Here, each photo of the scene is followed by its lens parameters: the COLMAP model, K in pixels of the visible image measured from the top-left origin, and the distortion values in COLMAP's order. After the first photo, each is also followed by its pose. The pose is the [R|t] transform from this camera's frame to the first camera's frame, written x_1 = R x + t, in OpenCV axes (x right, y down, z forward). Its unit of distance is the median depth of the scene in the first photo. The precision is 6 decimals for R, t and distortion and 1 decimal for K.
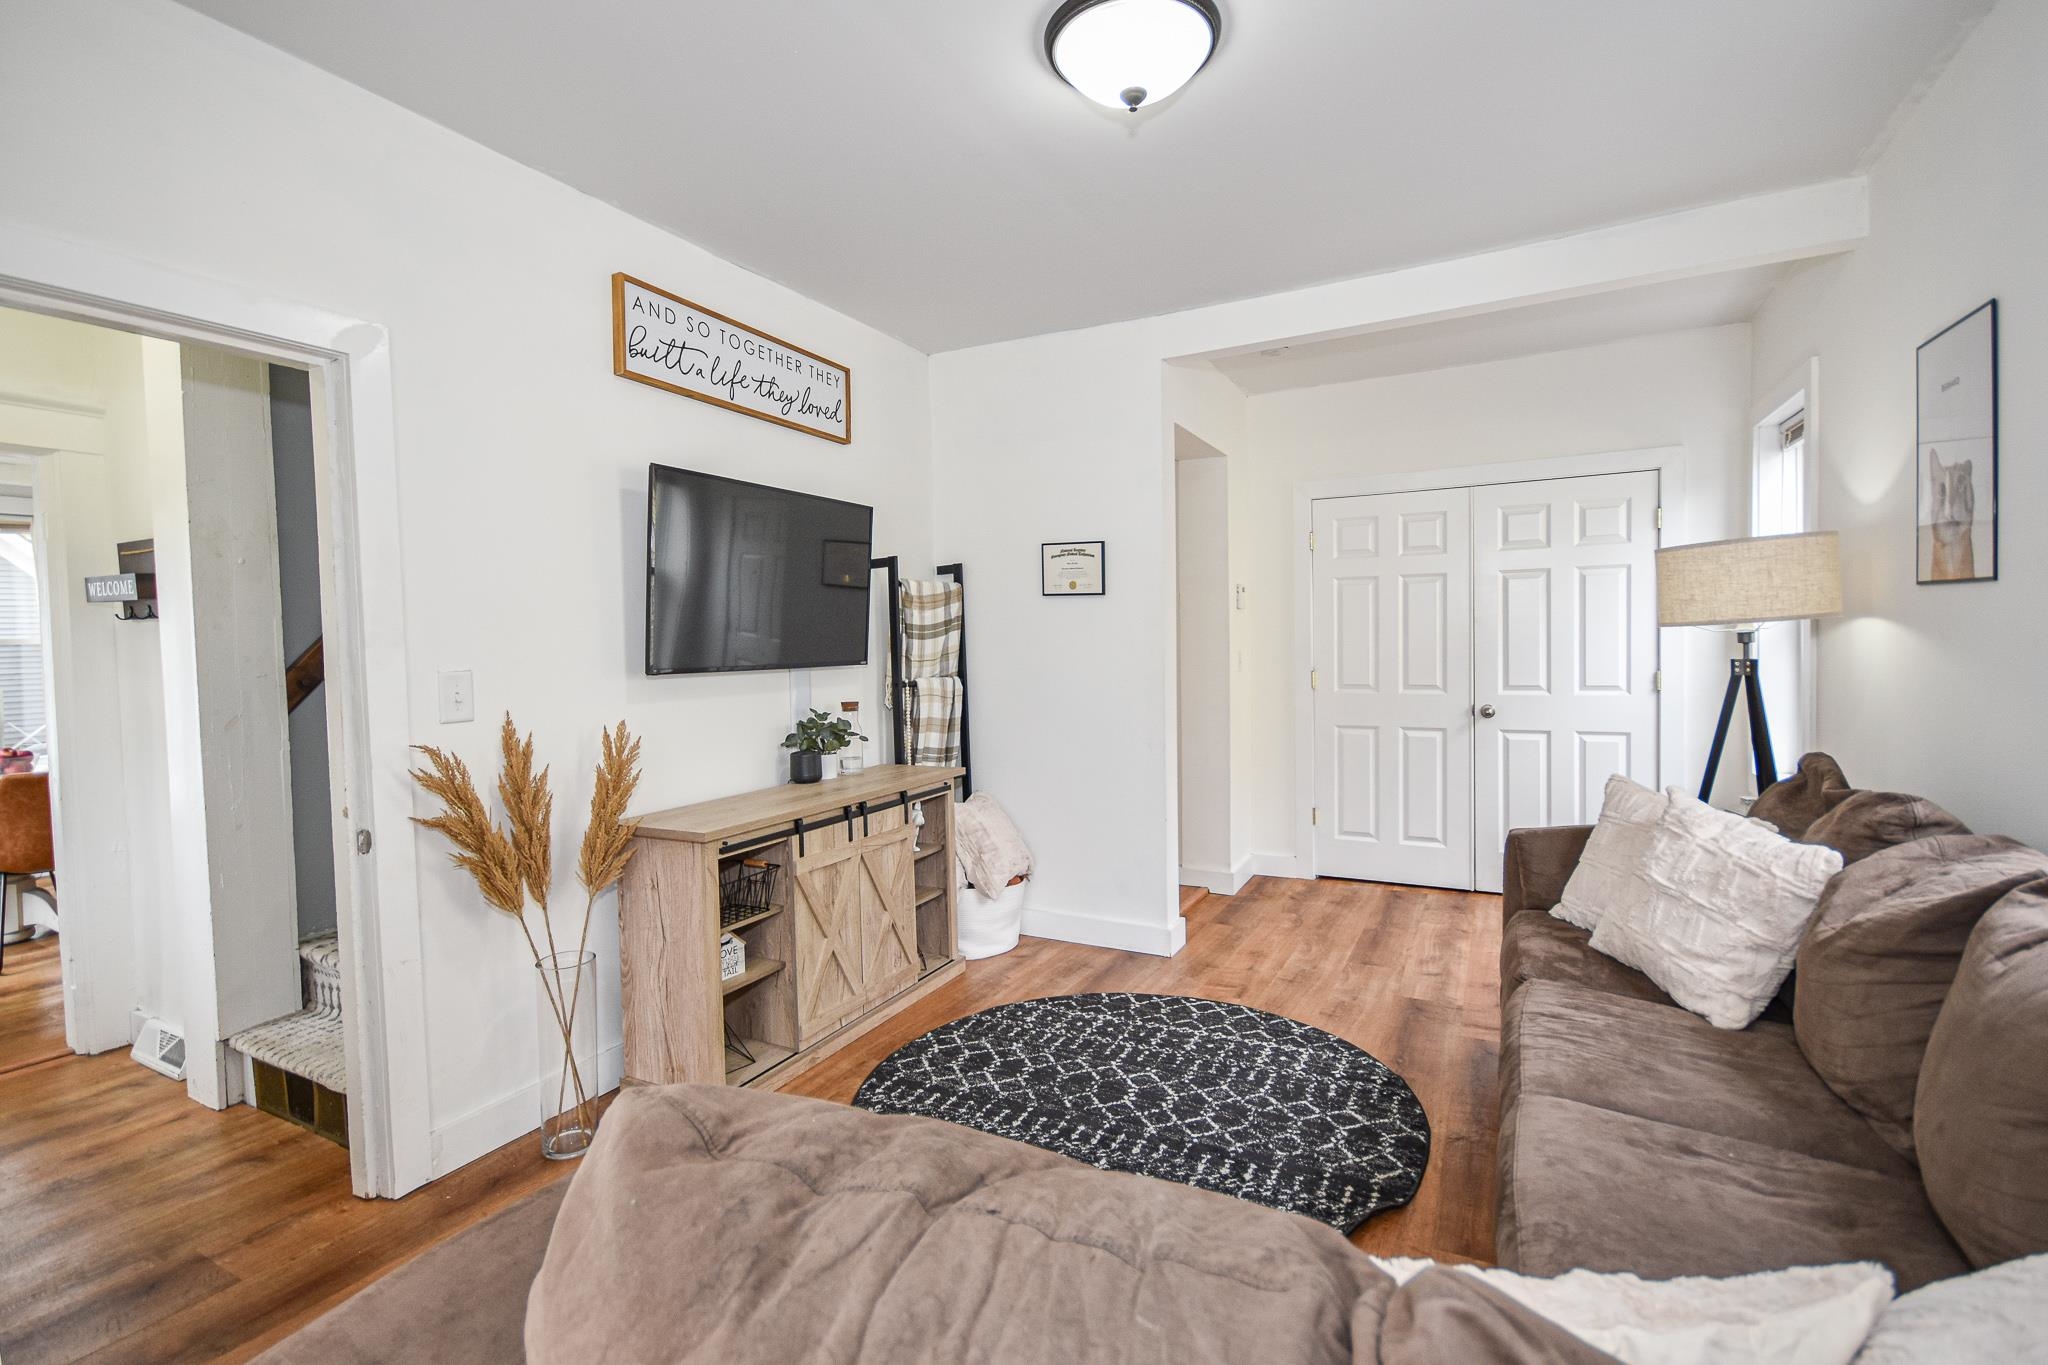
lens RADIAL K [[935.2, 0, 1033.5], [0, 935.2, 674.3], [0, 0, 1]] dist [0.000590, 0.000088]
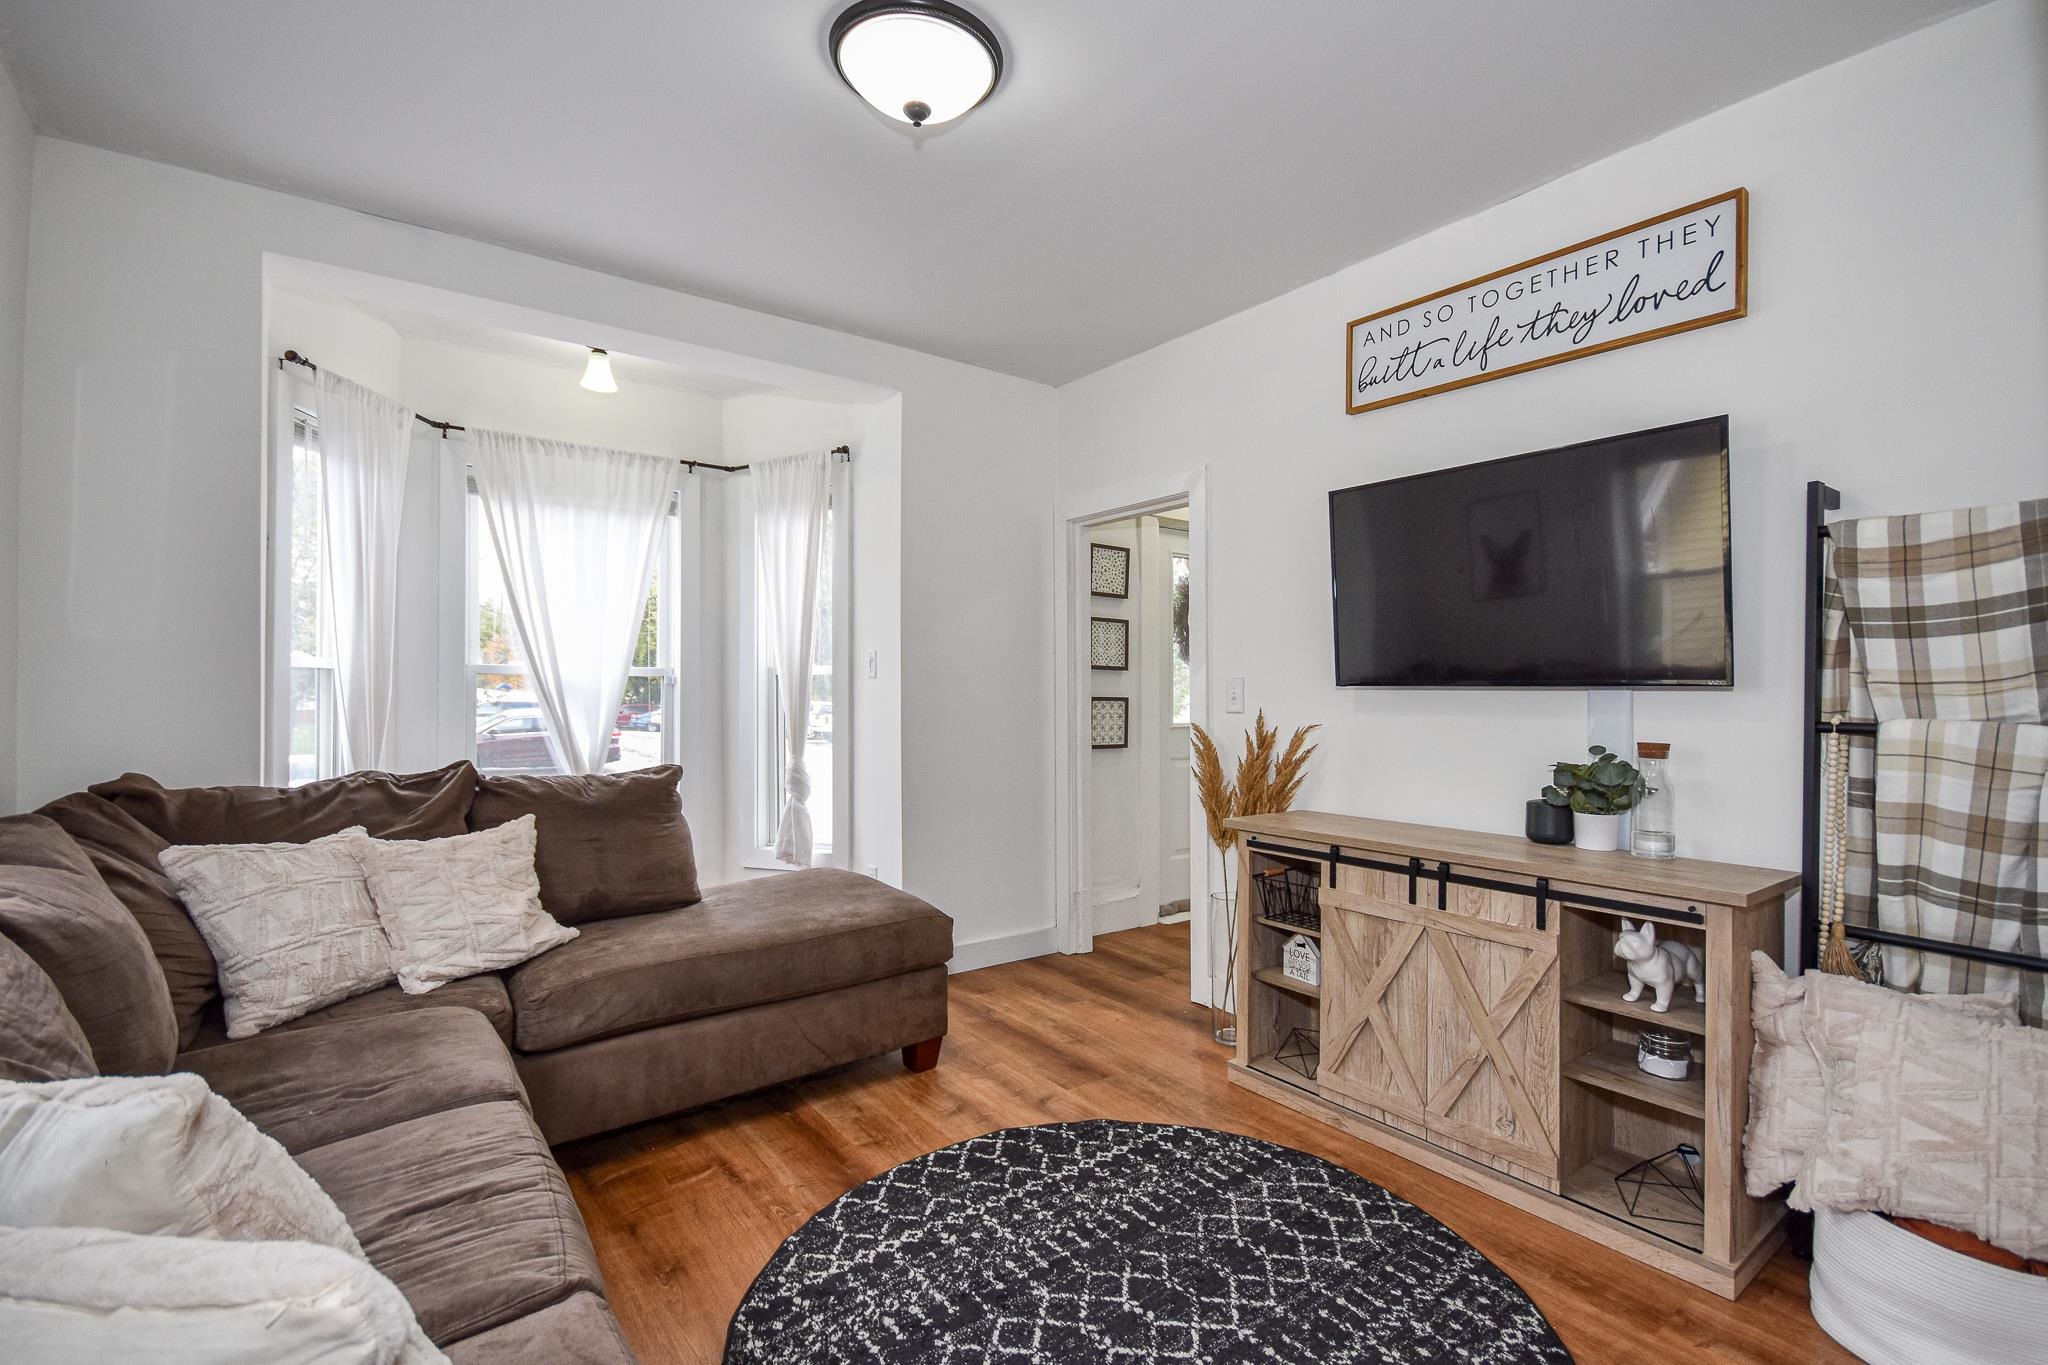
lens RADIAL K [[888.5, 0, 1024.0], [0, 888.5, 682.5], [0, 0, 1]] dist [0.000395, -0.000017]
pose [[-0.430119, 0.008090, -0.902736, 0.634194], [-0.030414, 0.999262, 0.023446, -0.015192], [0.902260, 0.037540, -0.429556, 1.047323]]
